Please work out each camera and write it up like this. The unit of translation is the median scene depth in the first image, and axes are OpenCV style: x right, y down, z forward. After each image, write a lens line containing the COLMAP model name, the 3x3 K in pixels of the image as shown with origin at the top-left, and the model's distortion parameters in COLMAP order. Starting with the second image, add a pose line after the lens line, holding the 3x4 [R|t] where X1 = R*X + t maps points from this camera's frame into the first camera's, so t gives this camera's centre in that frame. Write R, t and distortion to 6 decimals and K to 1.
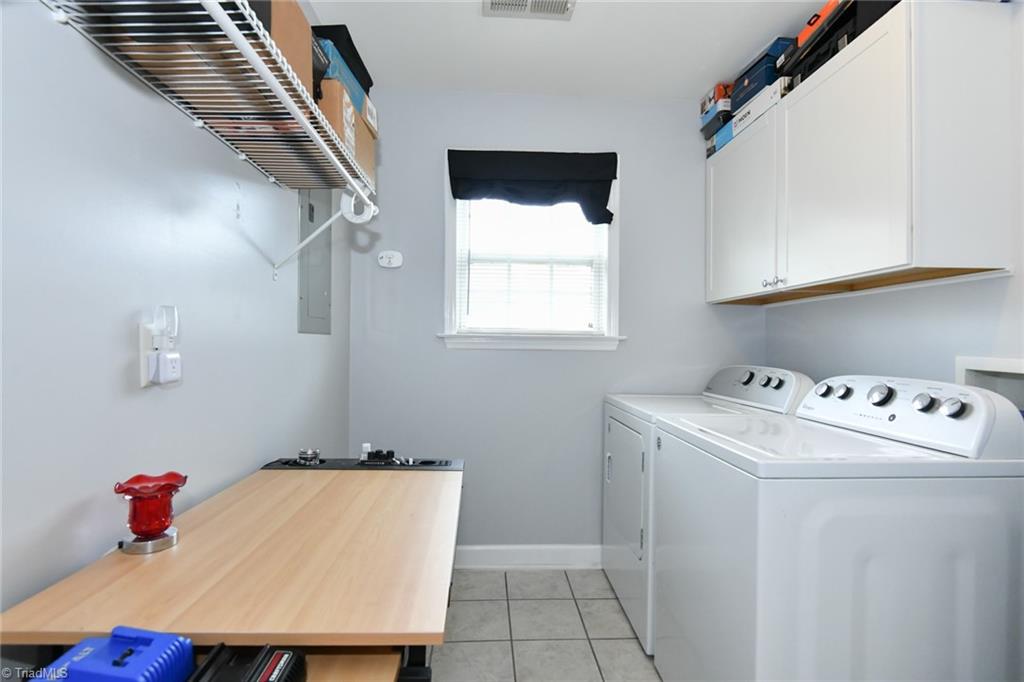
lens RADIAL K [[488.2, 0, 510.7], [0, 488.2, 343.5], [0, 0, 1]] dist [0.001695, -0.008444]
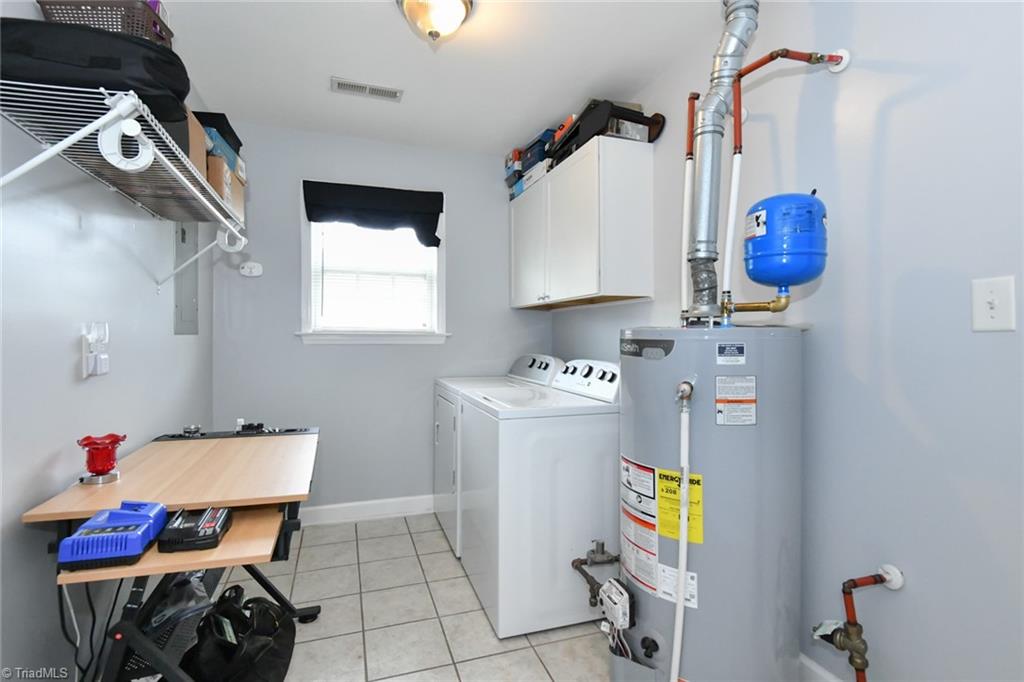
lens RADIAL K [[488.2, 0, 511.9], [0, 488.2, 336.2], [0, 0, 1]] dist [0.001695, -0.008444]
pose [[0.961168, -0.008423, 0.275835, 0.042852], [0.006700, 0.999952, 0.007188, -0.021027], [-0.275882, -0.005060, 0.961178, -0.413327]]
